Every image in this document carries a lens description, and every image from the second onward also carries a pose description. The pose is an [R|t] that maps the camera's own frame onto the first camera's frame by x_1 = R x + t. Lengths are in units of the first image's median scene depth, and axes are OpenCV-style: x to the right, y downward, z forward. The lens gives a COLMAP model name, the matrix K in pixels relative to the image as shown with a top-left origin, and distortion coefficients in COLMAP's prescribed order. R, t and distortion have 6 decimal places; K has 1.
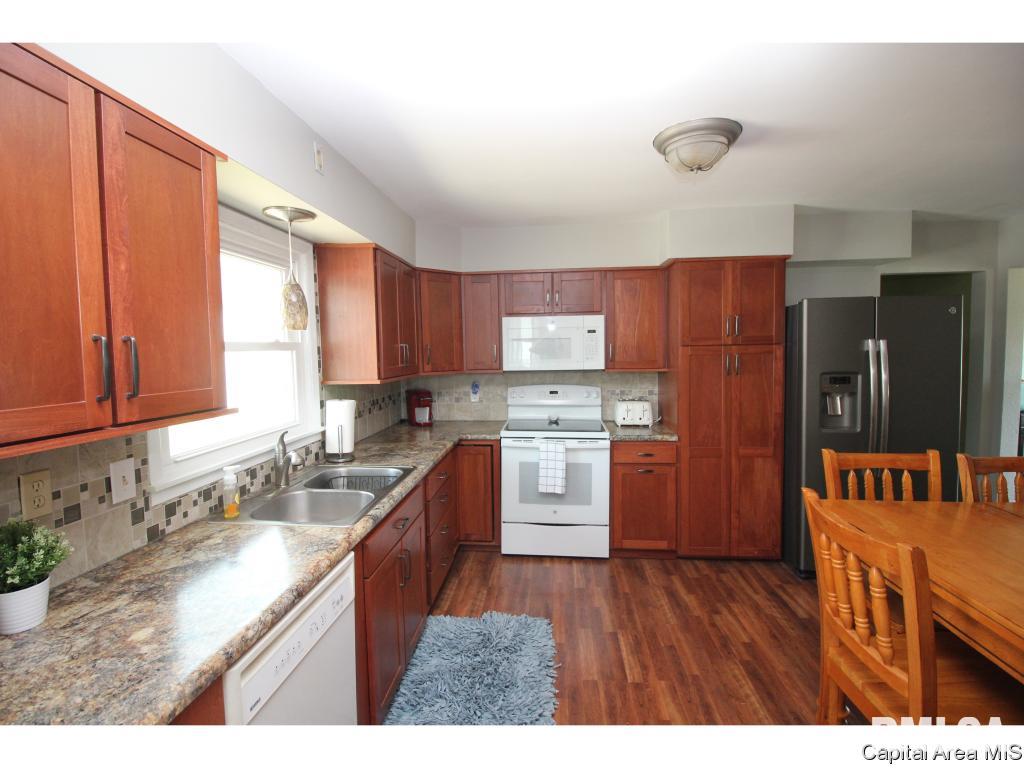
lens RADIAL K [[473.0, 0, 510.6], [0, 473.0, 375.7], [0, 0, 1]] dist [0.002836, -0.012228]
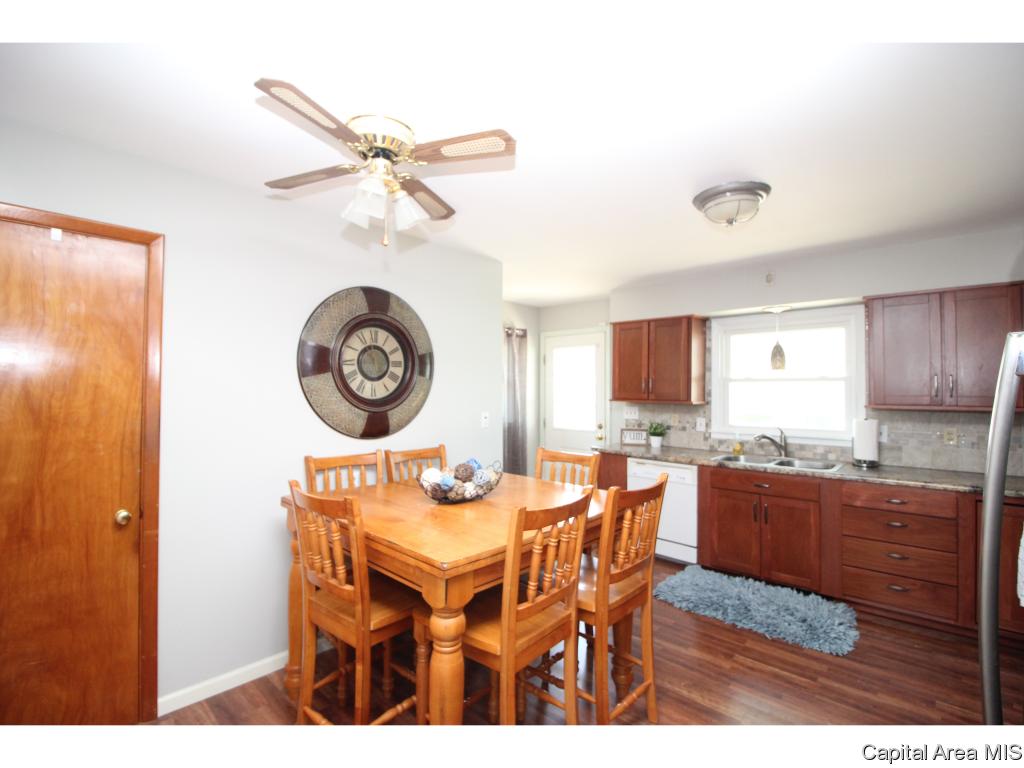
lens RADIAL K [[473.0, 0, 510.6], [0, 473.0, 375.7], [0, 0, 1]] dist [0.002836, -0.012228]
pose [[-0.610342, -0.018526, -0.791921, 2.261166], [-0.043216, 0.999016, 0.009936, -0.067610], [0.790958, 0.040288, -0.610542, 1.808643]]
